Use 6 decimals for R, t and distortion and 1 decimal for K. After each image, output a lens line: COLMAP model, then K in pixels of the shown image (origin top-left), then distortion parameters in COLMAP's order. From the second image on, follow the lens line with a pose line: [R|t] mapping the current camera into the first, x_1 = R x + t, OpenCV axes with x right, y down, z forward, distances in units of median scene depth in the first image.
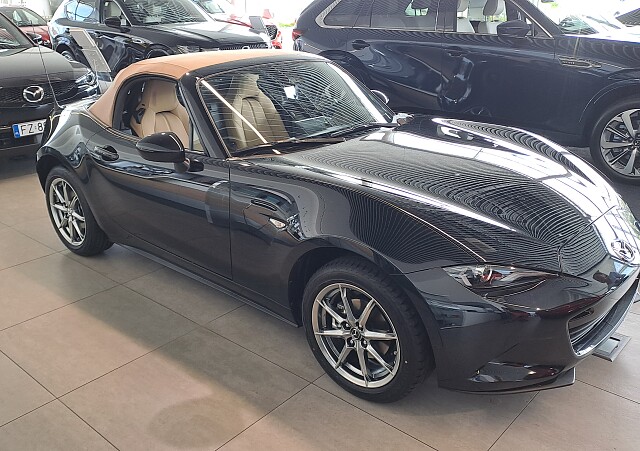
lens RADIAL K [[580.8, 0, 347.5], [0, 580.8, 225.8], [0, 0, 1]] dist [0.059469, -0.069928]
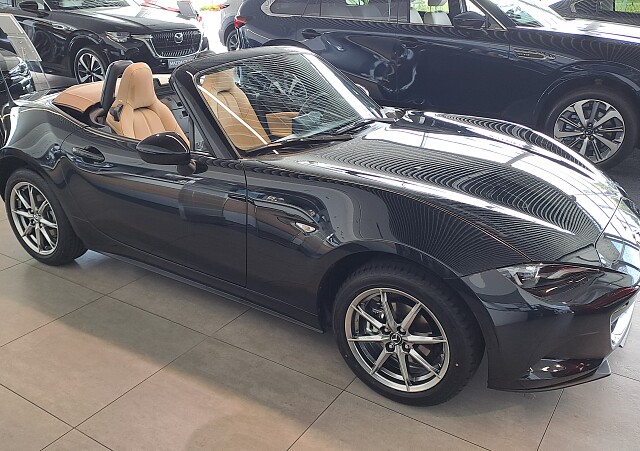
lens RADIAL K [[580.8, 0, 347.5], [0, 580.8, 225.8], [0, 0, 1]] dist [0.059469, -0.069928]
pose [[0.990424, -0.035248, 0.133485, -0.155827], [0.032489, 0.999212, 0.022793, -0.023228], [-0.134183, -0.018238, 0.990789, 0.036157]]
